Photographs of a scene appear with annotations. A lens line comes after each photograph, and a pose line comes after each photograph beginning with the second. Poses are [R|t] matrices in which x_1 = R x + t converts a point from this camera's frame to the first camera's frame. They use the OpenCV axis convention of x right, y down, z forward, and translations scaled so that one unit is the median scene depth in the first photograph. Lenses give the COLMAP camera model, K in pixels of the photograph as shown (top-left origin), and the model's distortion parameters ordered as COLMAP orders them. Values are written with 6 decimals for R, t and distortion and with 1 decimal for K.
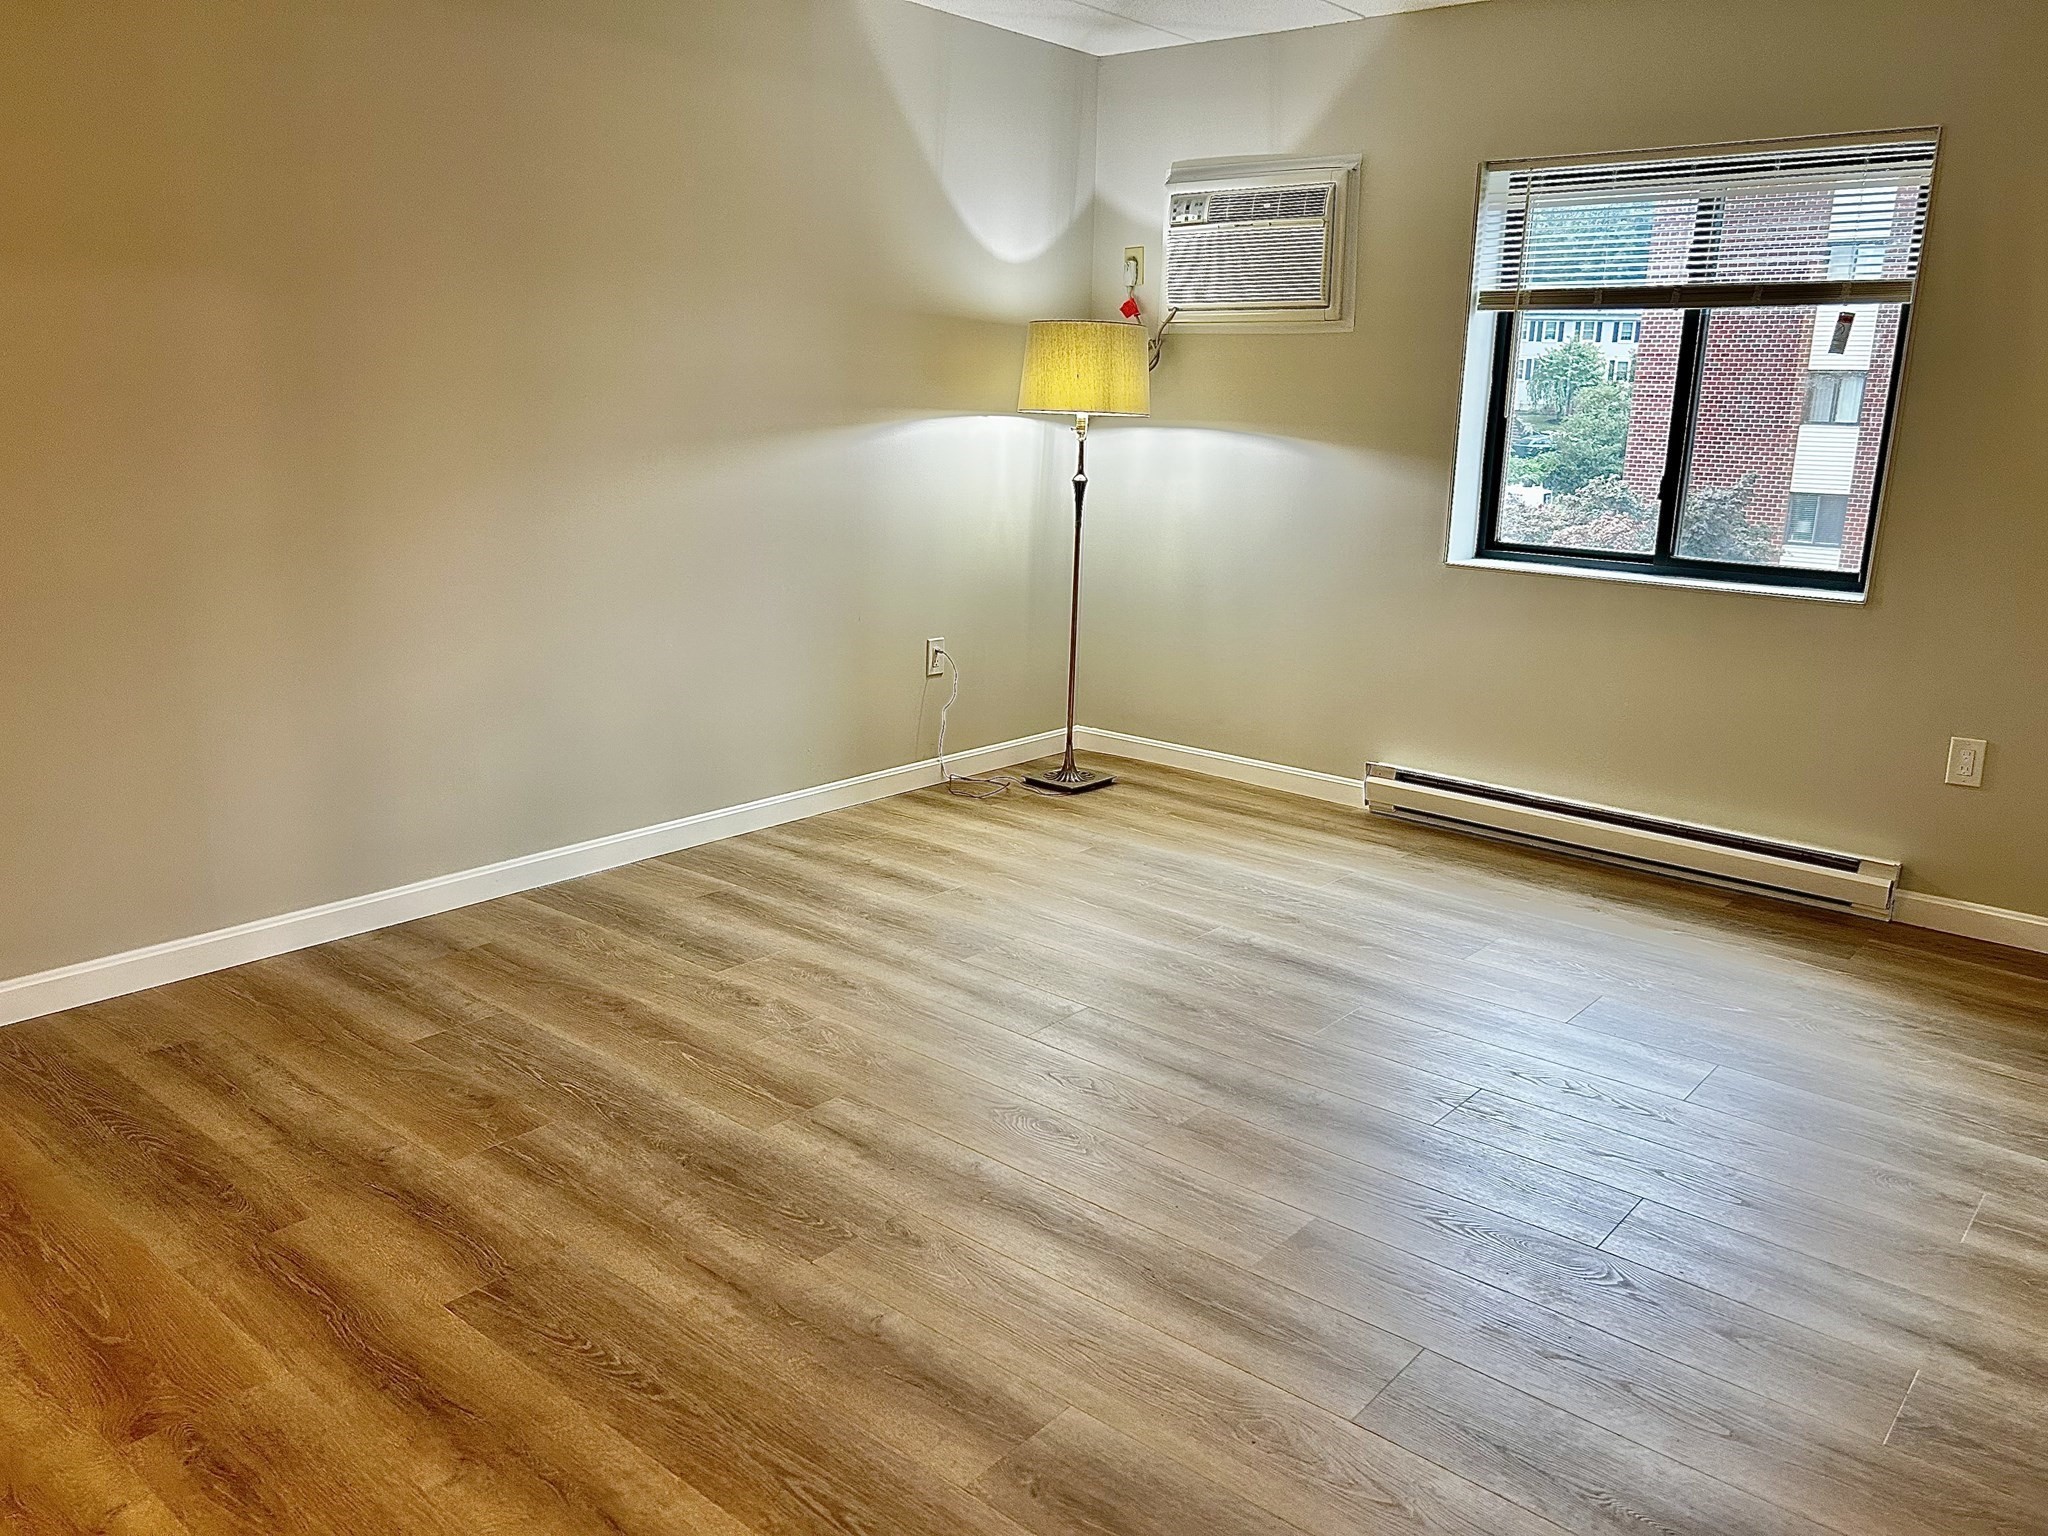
lens RADIAL K [[1560.9, 0, 1024.0], [0, 1560.9, 768.0], [0, 0, 1]] dist [0.043885, 0.000202]
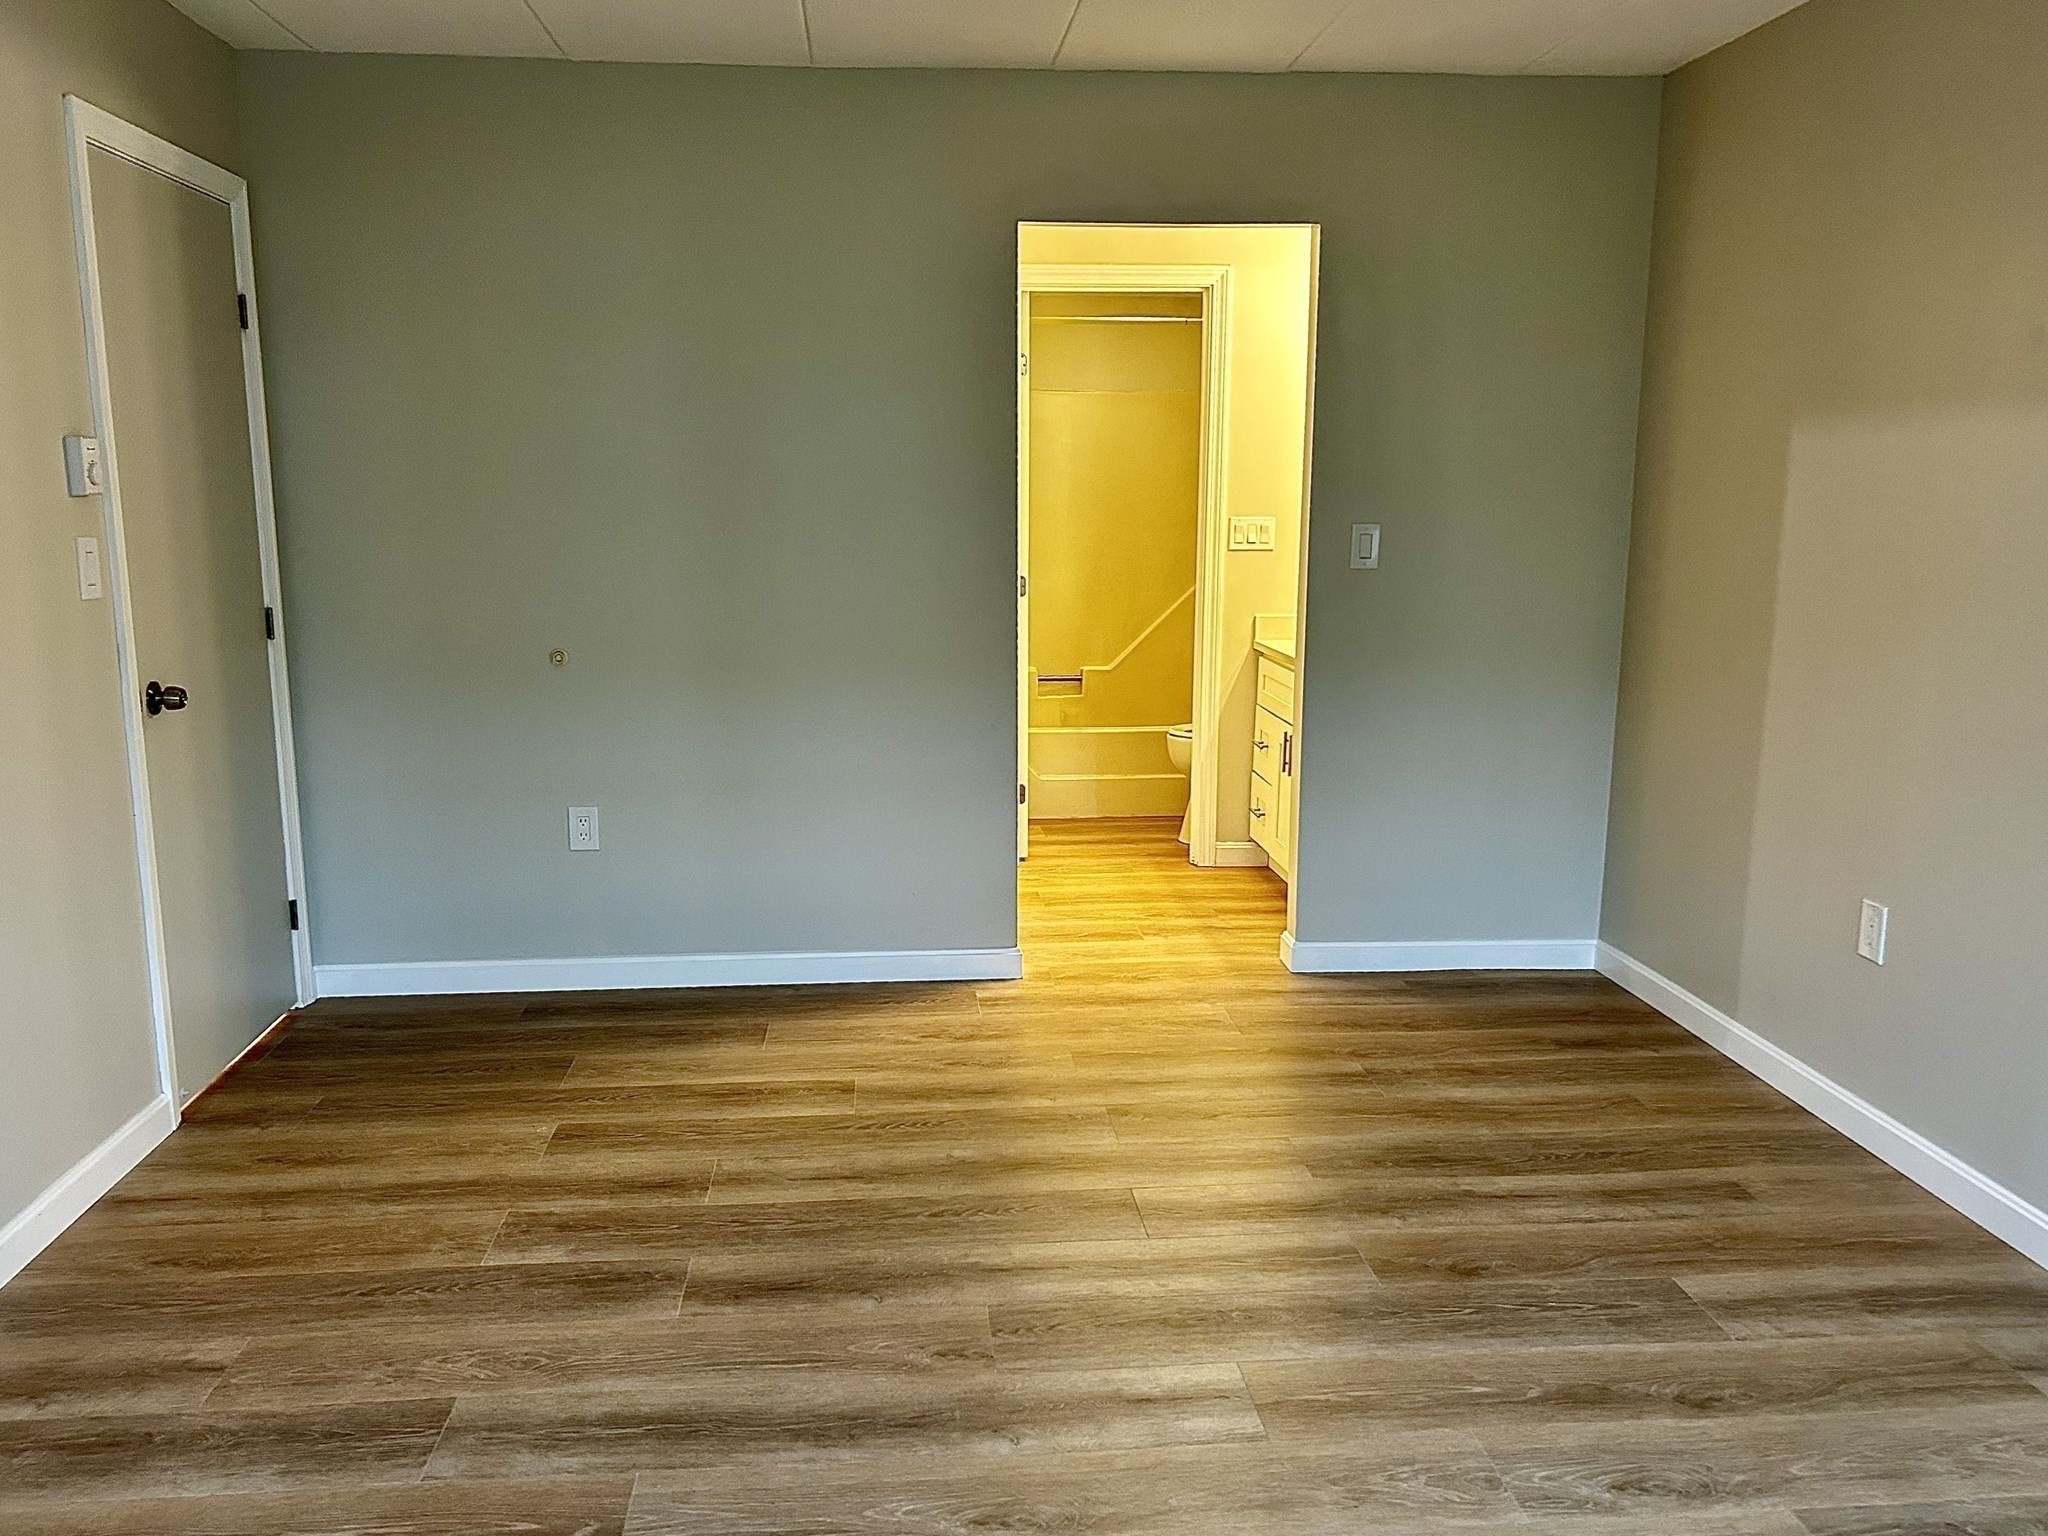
lens RADIAL K [[1560.9, 0, 1024.0], [0, 1560.9, 768.0], [0, 0, 1]] dist [0.043885, 0.000202]
pose [[-0.695959, 0.099671, -0.711130, 0.487700], [-0.187951, 0.930512, 0.314360, -0.318522], [0.693048, 0.352439, -0.628865, 1.299585]]
